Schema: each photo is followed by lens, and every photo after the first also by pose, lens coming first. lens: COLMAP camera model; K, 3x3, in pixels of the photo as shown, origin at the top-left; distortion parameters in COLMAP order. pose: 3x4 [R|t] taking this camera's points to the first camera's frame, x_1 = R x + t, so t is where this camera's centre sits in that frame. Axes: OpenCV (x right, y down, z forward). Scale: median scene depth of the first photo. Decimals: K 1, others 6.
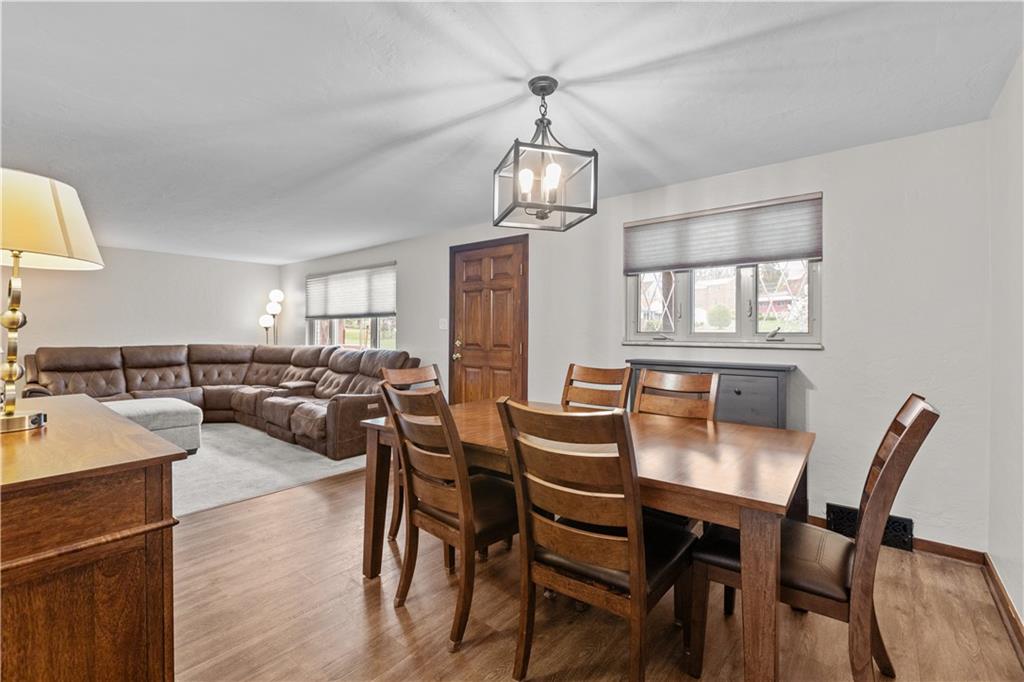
lens RADIAL K [[454.7, 0, 513.0], [0, 454.7, 334.6], [0, 0, 1]] dist [0.000837, -0.000412]
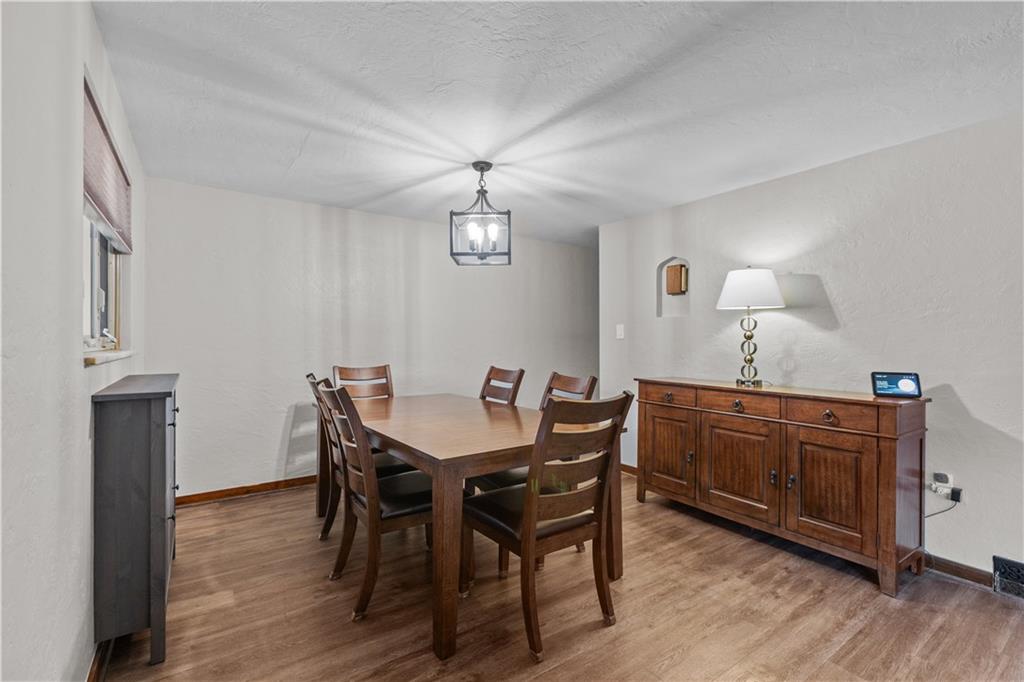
lens RADIAL K [[456.7, 0, 512.0], [0, 456.7, 341.0], [0, 0, 1]] dist [0.001874, -0.000851]
pose [[-0.963919, -0.009950, 0.266010, -0.139186], [-0.007884, 0.999930, 0.008833, -0.004516], [-0.266080, 0.006417, -0.963930, 0.803118]]
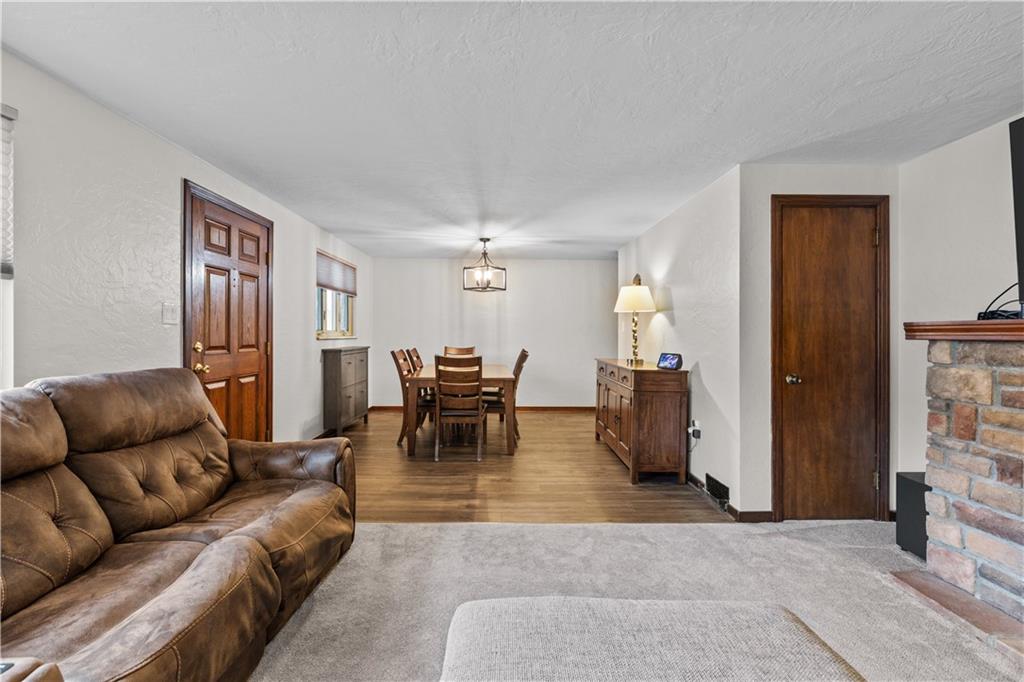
lens RADIAL K [[454.7, 0, 513.0], [0, 454.7, 334.6], [0, 0, 1]] dist [0.000837, -0.000412]
pose [[-0.652097, -0.011401, 0.758050, -0.711933], [-0.007055, 0.999935, 0.008971, -0.004506], [-0.758103, 0.000502, -0.652135, 0.896097]]
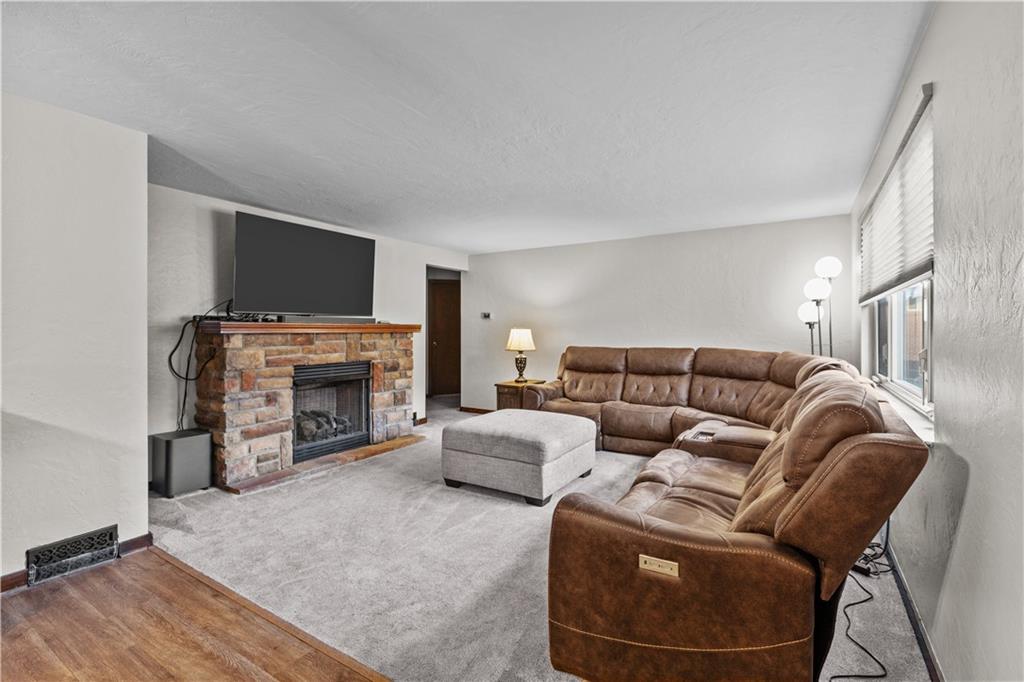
lens RADIAL K [[459.2, 0, 514.8], [0, 459.2, 329.1], [0, 0, 1]] dist [0.000419, 0.000271]
pose [[0.134435, -0.008270, -0.990888, -0.006313], [-0.004524, 0.999950, -0.008960, -0.001225], [0.990912, 0.005687, 0.134391, 0.666775]]
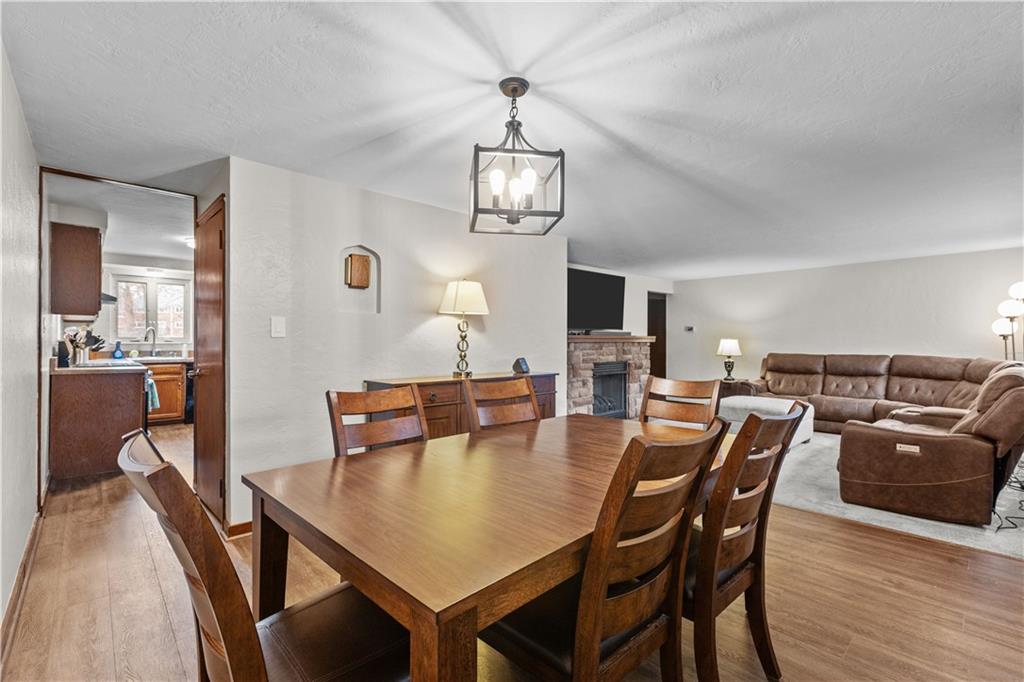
lens RADIAL K [[456.7, 0, 512.0], [0, 456.7, 341.0], [0, 0, 1]] dist [0.001874, -0.000851]
pose [[-0.129848, -0.001822, -0.991532, 0.354102], [-0.006931, 0.999976, -0.000930, -0.000459], [0.991510, 0.006752, -0.129857, 0.383930]]
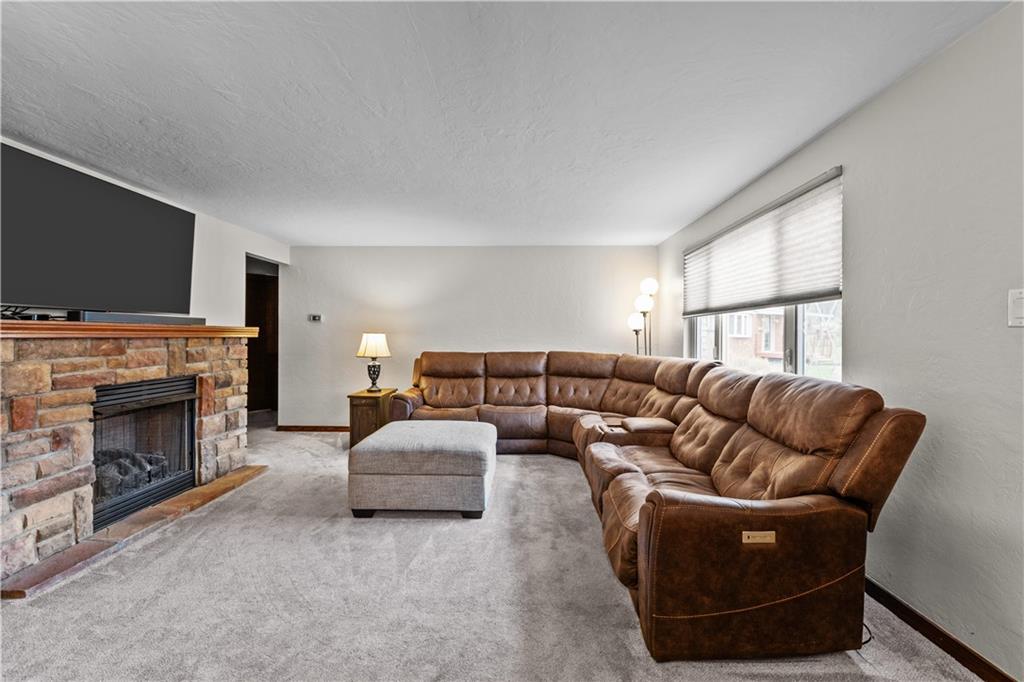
lens RADIAL K [[454.7, 0, 513.0], [0, 454.7, 334.6], [0, 0, 1]] dist [0.000837, -0.000412]
pose [[0.619144, -0.005065, -0.785261, -0.110540], [-0.004900, 0.999935, -0.010312, -0.000430], [0.785262, 0.010232, 0.619079, 0.479864]]
